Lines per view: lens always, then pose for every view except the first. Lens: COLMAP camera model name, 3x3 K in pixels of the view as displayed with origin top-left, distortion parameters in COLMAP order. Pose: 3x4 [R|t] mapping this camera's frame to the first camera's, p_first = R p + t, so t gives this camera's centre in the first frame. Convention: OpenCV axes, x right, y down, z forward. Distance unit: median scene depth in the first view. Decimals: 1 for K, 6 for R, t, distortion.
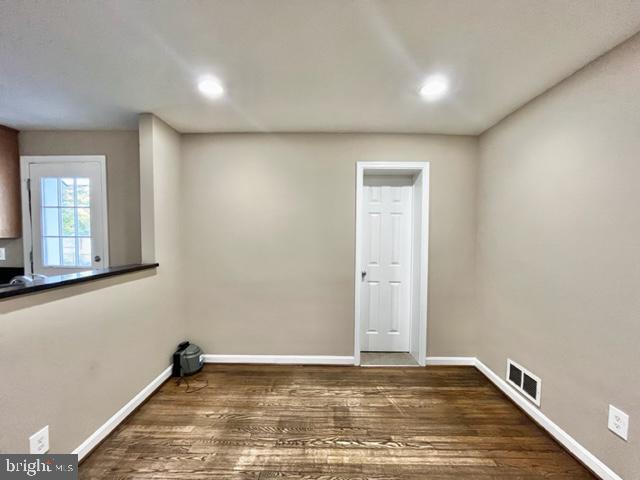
lens RADIAL K [[259.1, 0, 319.9], [0, 259.1, 242.7], [0, 0, 1]] dist [-0.001617, -0.000276]
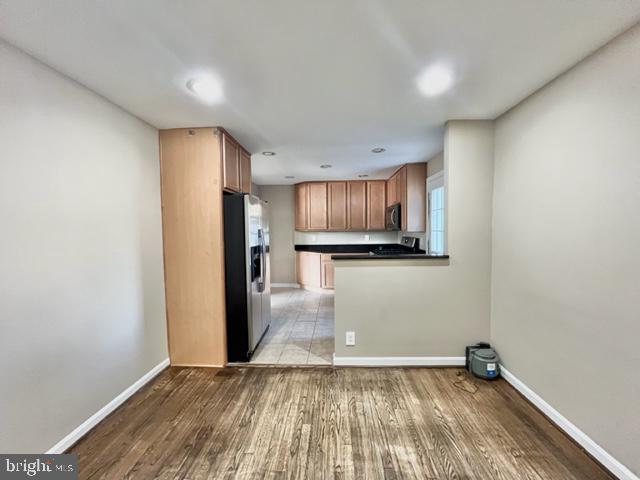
lens RADIAL K [[259.1, 0, 321.2], [0, 259.1, 239.9], [0, 0, 1]] dist [-0.001617, -0.000276]
pose [[-0.030084, 0.040220, -0.998738, 0.530245], [-0.023628, 0.998882, 0.040938, -0.019564], [0.999268, 0.024830, -0.029100, 0.525146]]
